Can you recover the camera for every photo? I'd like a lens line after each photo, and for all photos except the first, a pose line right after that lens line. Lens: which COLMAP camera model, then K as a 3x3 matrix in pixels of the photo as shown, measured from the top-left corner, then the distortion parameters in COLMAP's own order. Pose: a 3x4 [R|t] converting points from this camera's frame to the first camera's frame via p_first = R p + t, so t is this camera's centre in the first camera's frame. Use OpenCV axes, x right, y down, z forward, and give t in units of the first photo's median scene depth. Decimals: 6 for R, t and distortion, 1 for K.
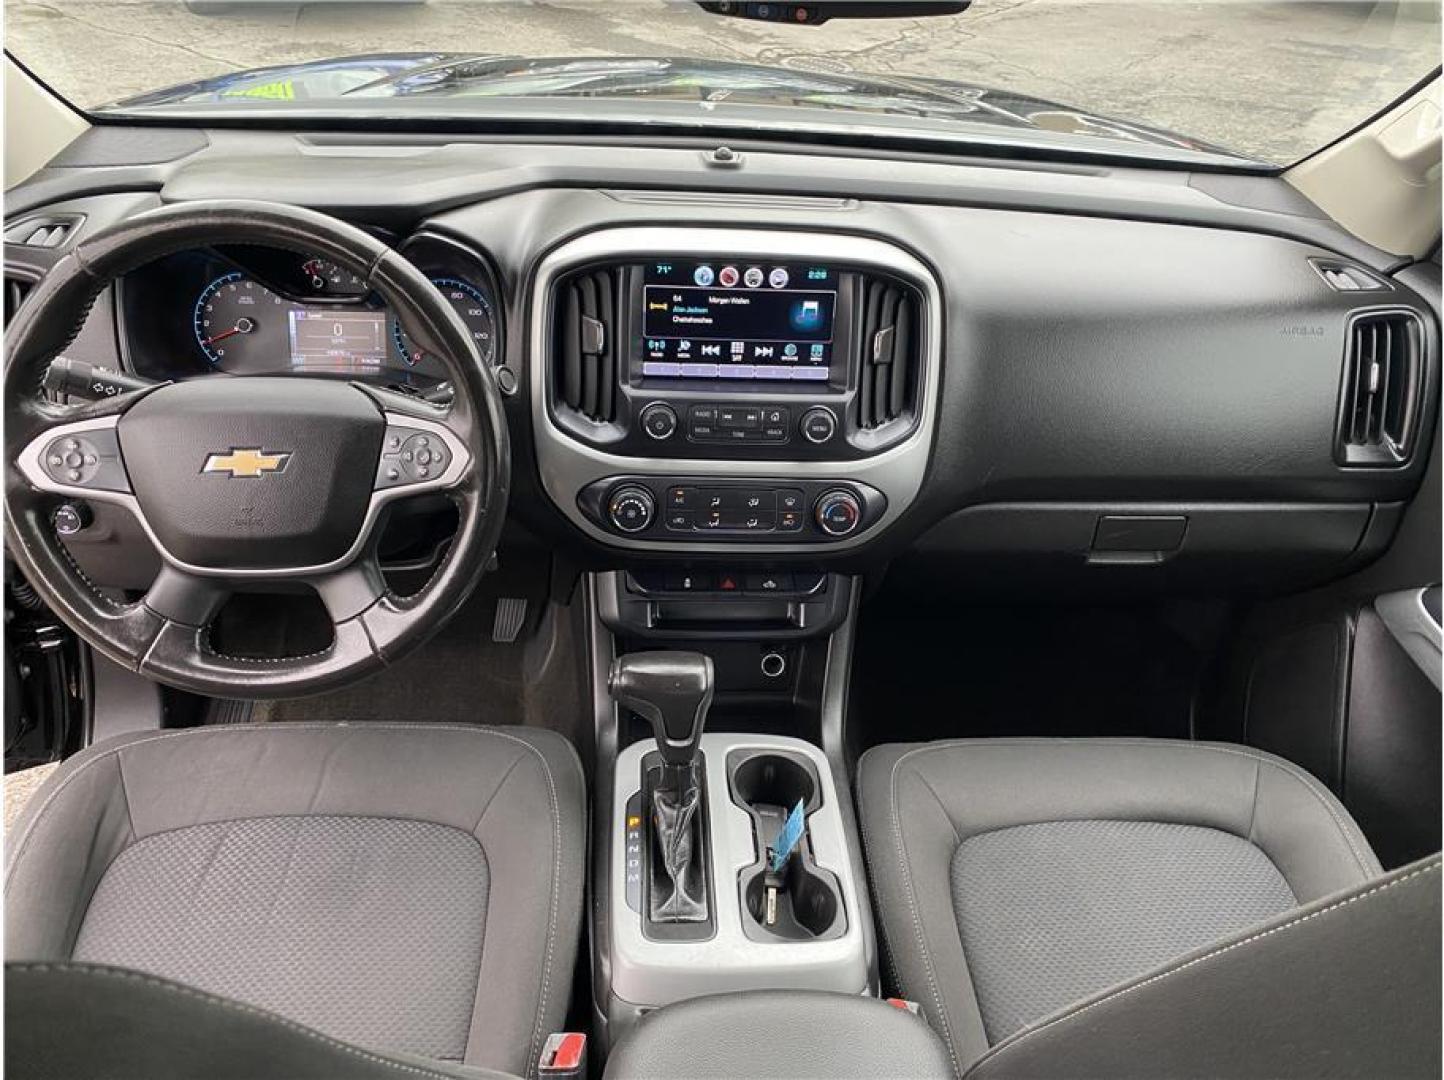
lens RADIAL K [[1113.1, 0, 722.0], [0, 1113.1, 540.0], [0, 0, 1]] dist [0.007742, -0.002107]
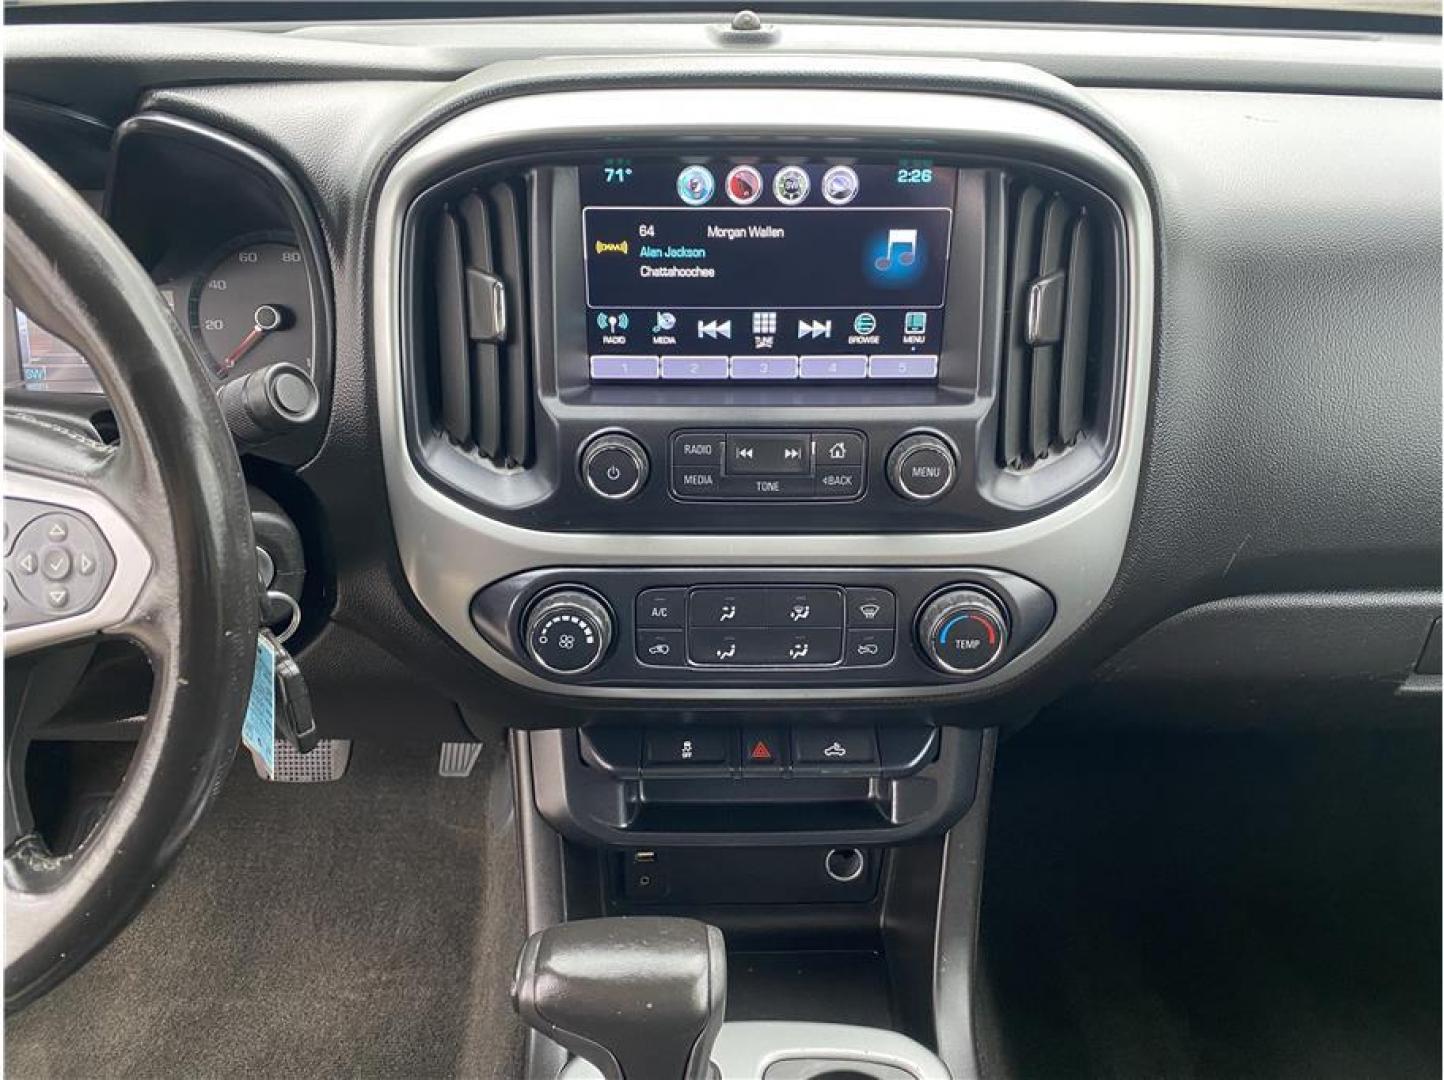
lens RADIAL K [[1113.1, 0, 722.0], [0, 1113.1, 540.0], [0, 0, 1]] dist [0.007742, -0.002107]
pose [[0.997867, -0.019003, -0.062446, 0.025121], [0.017691, 0.999612, -0.021510, -0.058445], [0.062831, 0.020359, 0.997817, 0.474880]]
